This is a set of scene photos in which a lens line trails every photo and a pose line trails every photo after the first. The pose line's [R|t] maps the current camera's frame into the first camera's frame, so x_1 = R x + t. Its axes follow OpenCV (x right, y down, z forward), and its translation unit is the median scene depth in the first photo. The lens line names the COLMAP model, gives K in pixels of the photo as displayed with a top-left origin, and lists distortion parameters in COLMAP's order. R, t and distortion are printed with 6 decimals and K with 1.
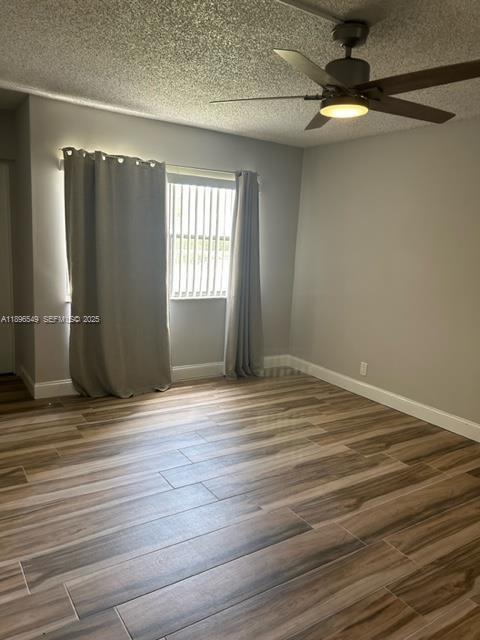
lens RADIAL K [[487.1, 0, 237.3], [0, 487.1, 319.9], [0, 0, 1]] dist [0.052883, -0.087475]
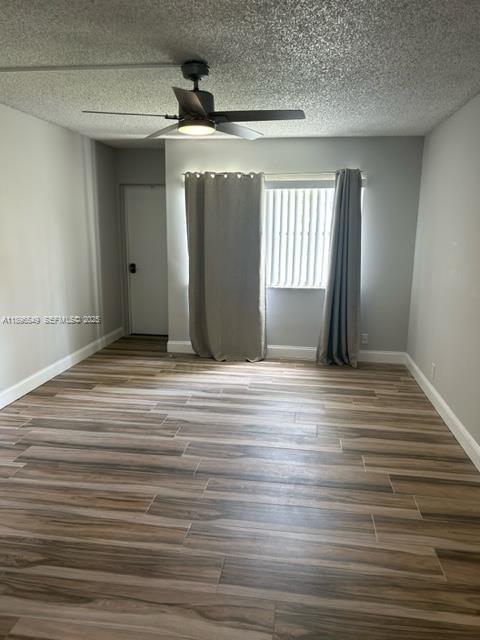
lens RADIAL K [[487.1, 0, 237.3], [0, 487.1, 319.9], [0, 0, 1]] dist [0.052883, -0.087475]
pose [[0.742172, 0.083281, -0.665015, 0.638707], [-0.086306, 0.995864, 0.028394, 0.010974], [0.664629, 0.036322, 0.746290, 0.071845]]
